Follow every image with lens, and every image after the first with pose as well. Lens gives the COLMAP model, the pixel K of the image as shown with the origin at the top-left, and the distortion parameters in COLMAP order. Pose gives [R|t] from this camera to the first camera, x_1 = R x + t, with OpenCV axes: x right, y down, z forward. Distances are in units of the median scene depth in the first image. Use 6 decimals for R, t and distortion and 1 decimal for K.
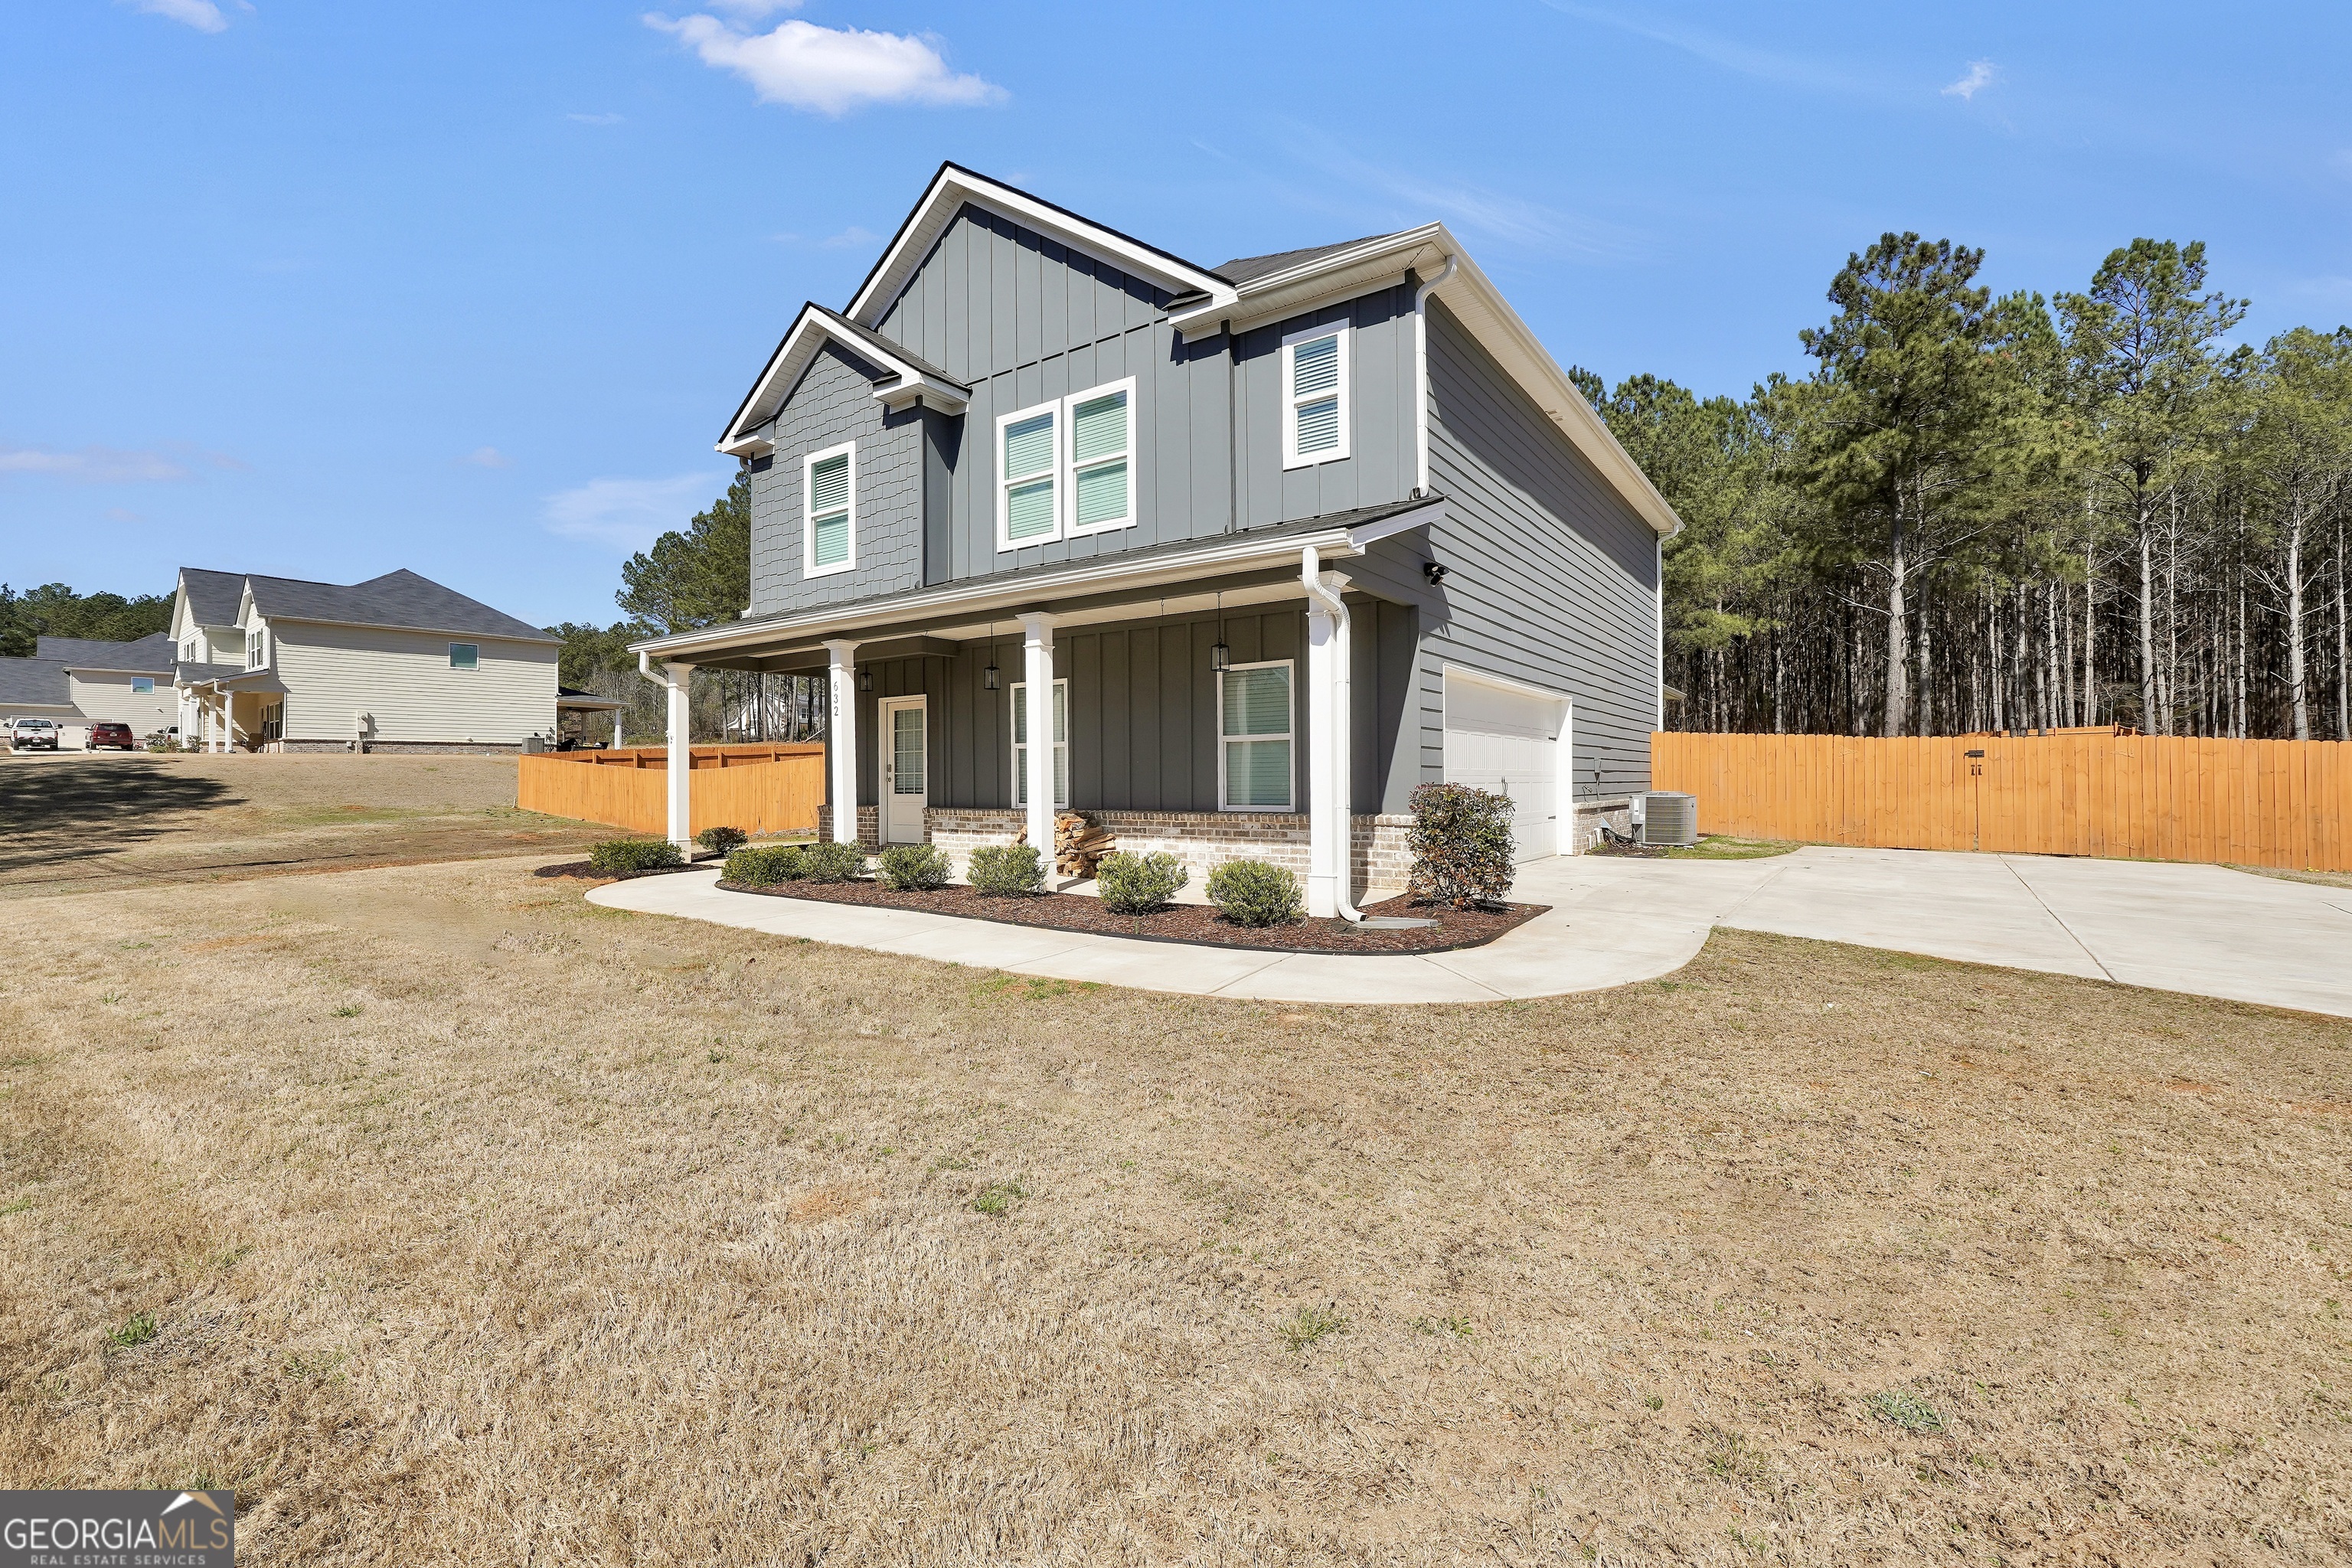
lens RADIAL K [[1011.7, 0, 1160.7], [0, 1011.7, 777.2], [0, 0, 1]] dist [-0.003156, -0.000127]
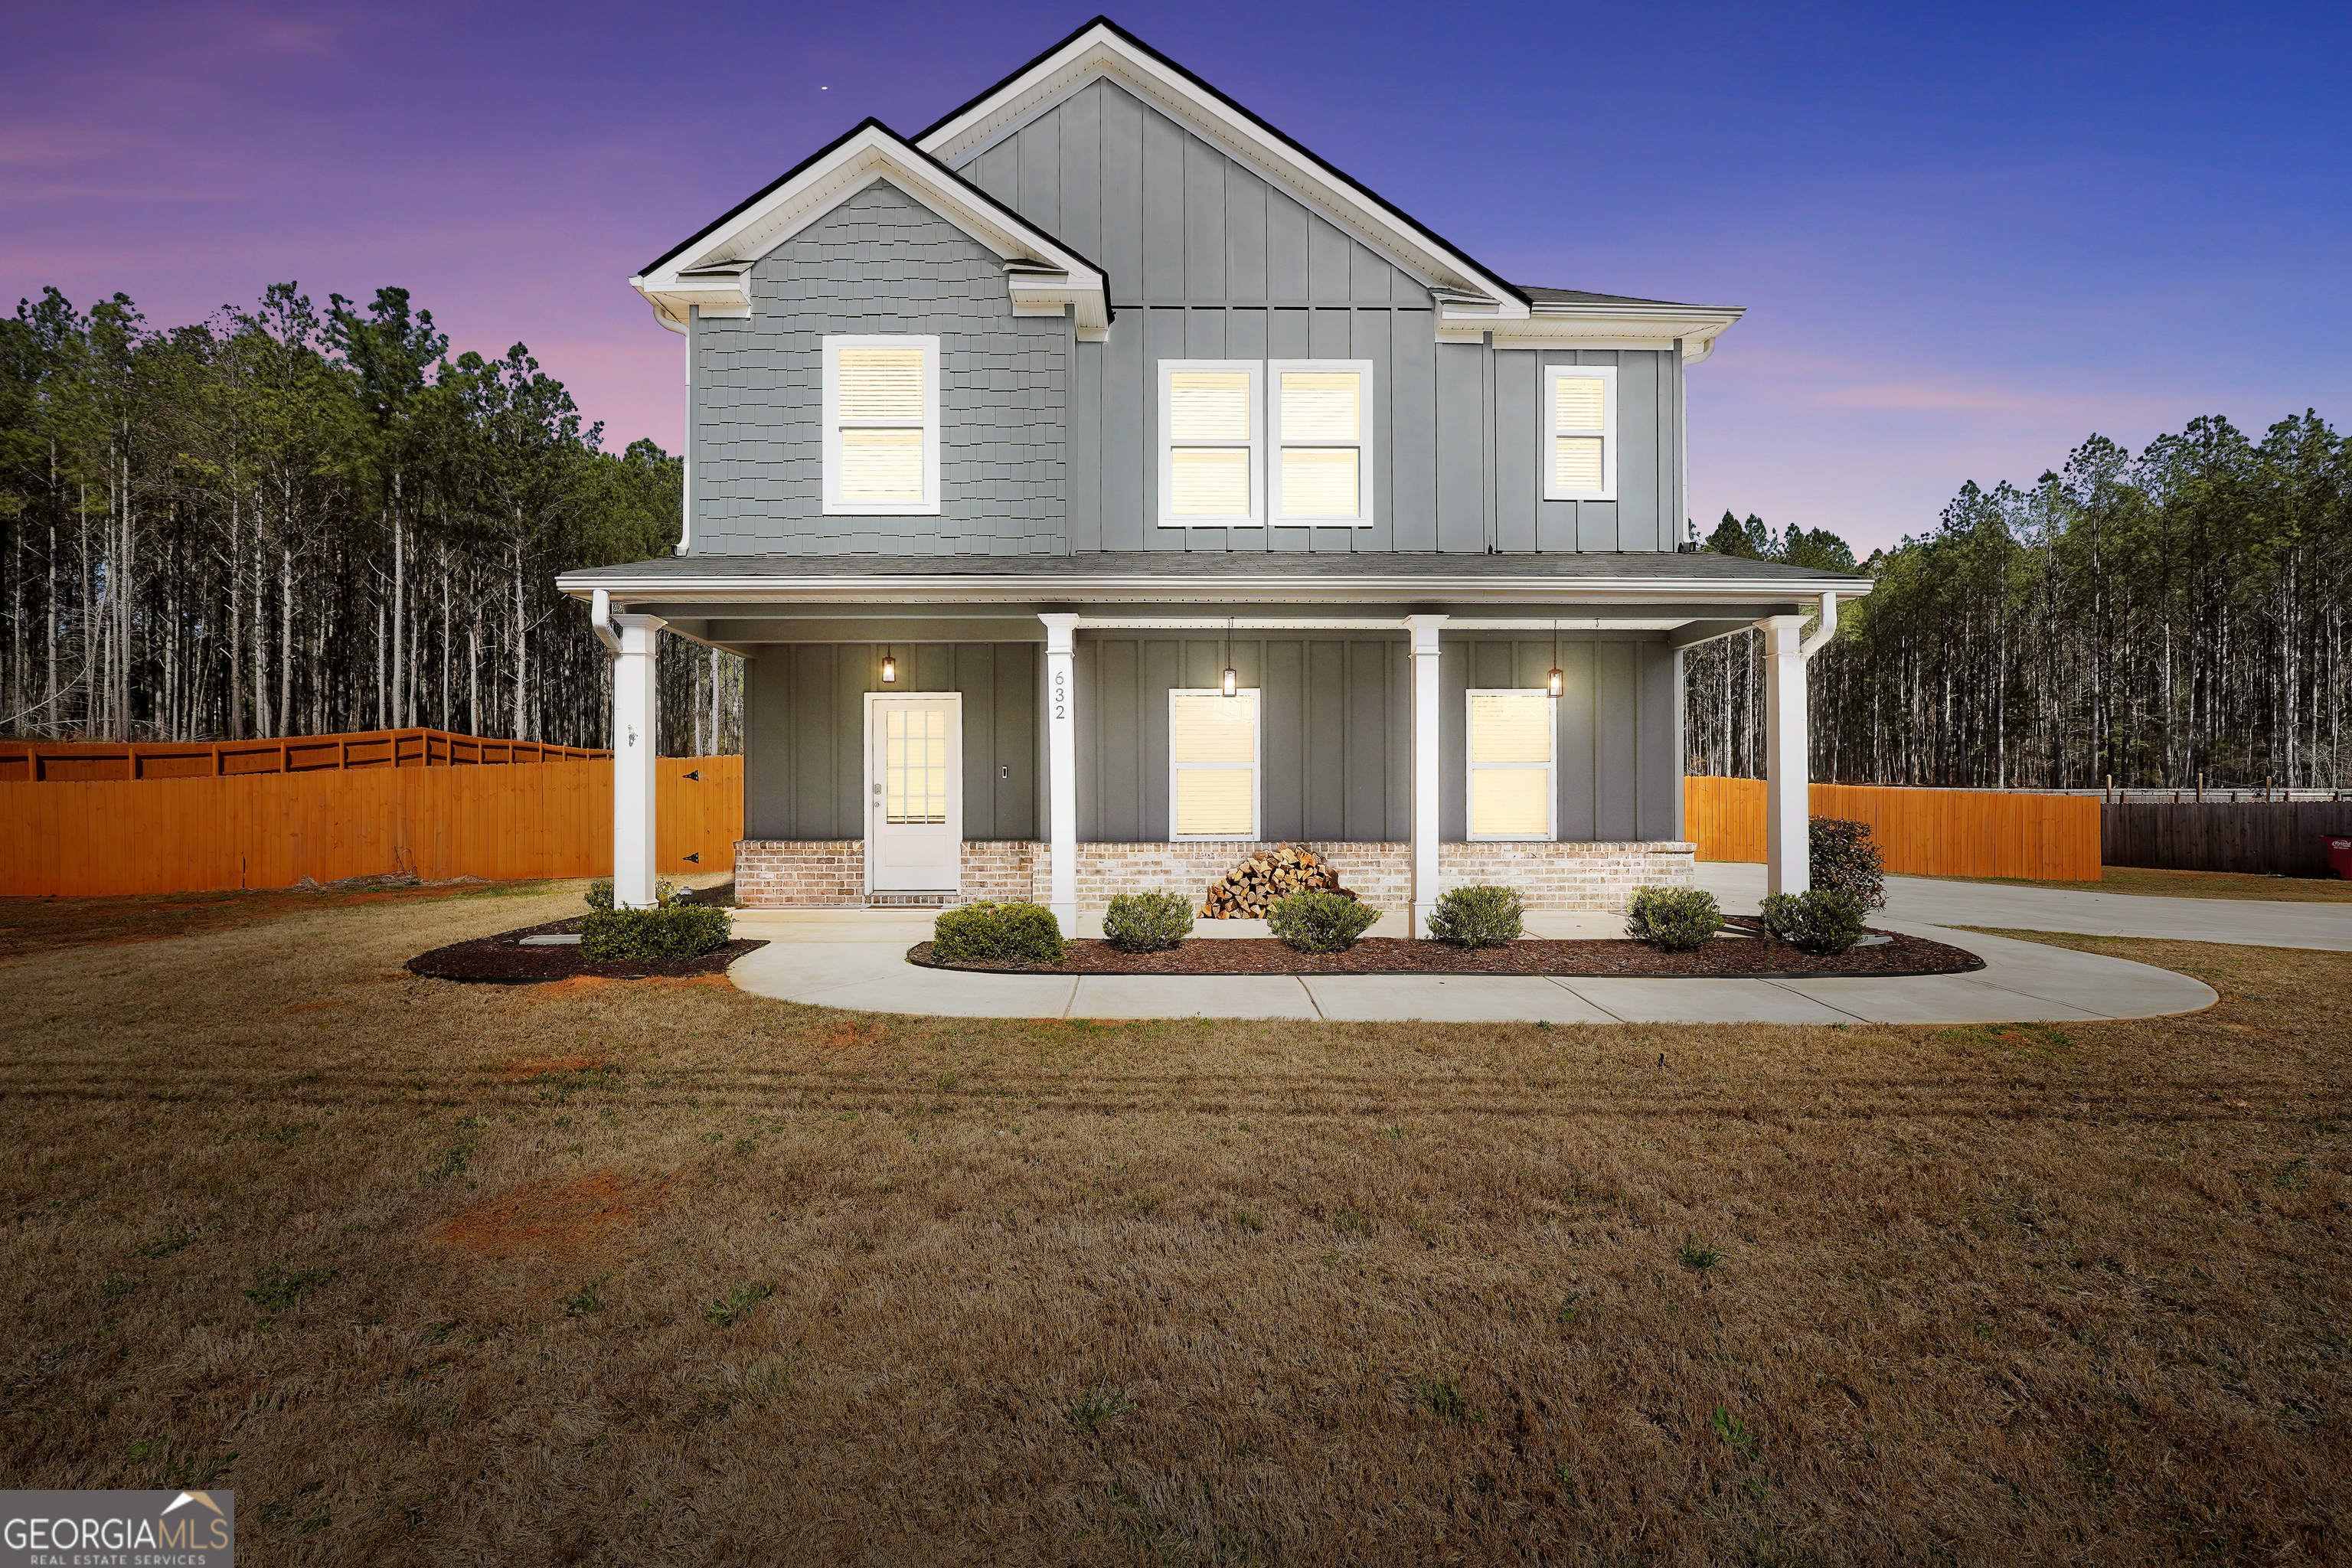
lens RADIAL K [[1011.7, 0, 1179.3], [0, 1011.7, 798.7], [0, 0, 1]] dist [-0.003156, -0.000127]
pose [[0.805273, 0.002683, 0.592898, -0.673159], [-0.007033, 0.999963, 0.005028, -0.008486], [-0.592862, -0.008219, 0.805262, 0.356606]]
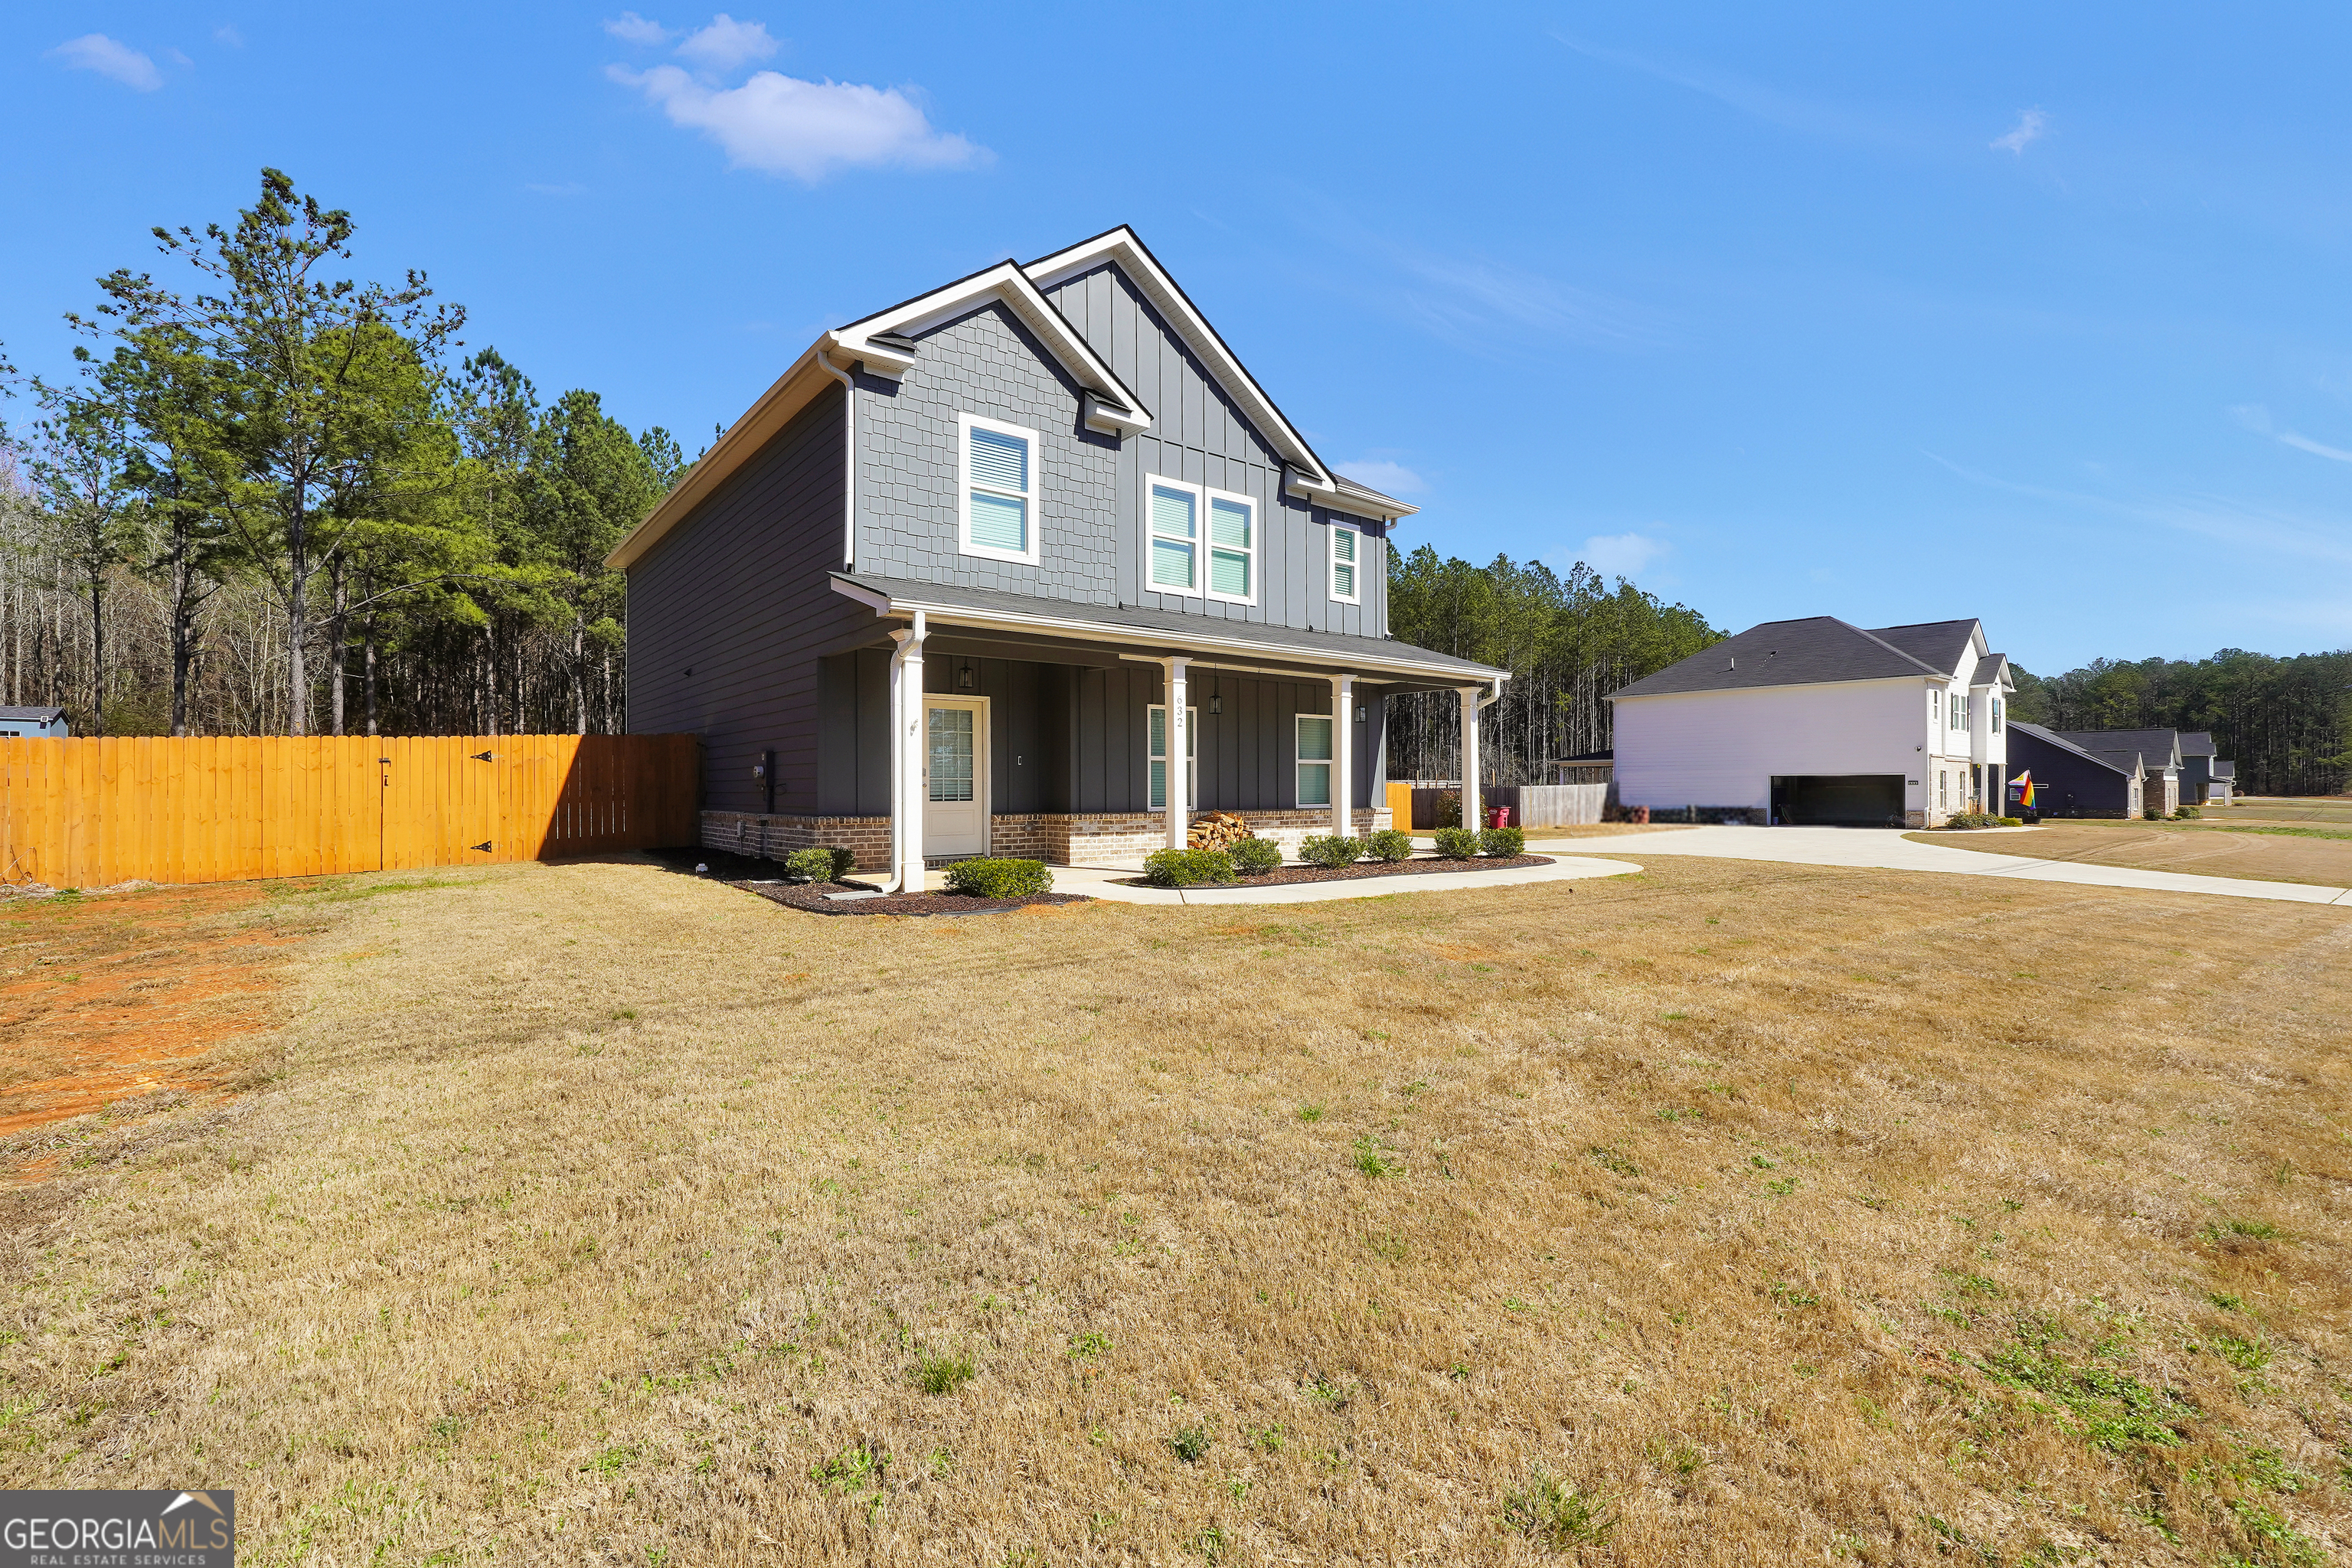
lens RADIAL K [[1011.7, 0, 1158.1], [0, 1011.7, 782.6], [0, 0, 1]] dist [-0.003156, -0.000127]
pose [[0.283822, 0.006377, 0.958856, -1.347349], [-0.008049, 0.999959, -0.004268, 0.002897], [-0.958843, -0.006506, 0.283862, 0.700111]]
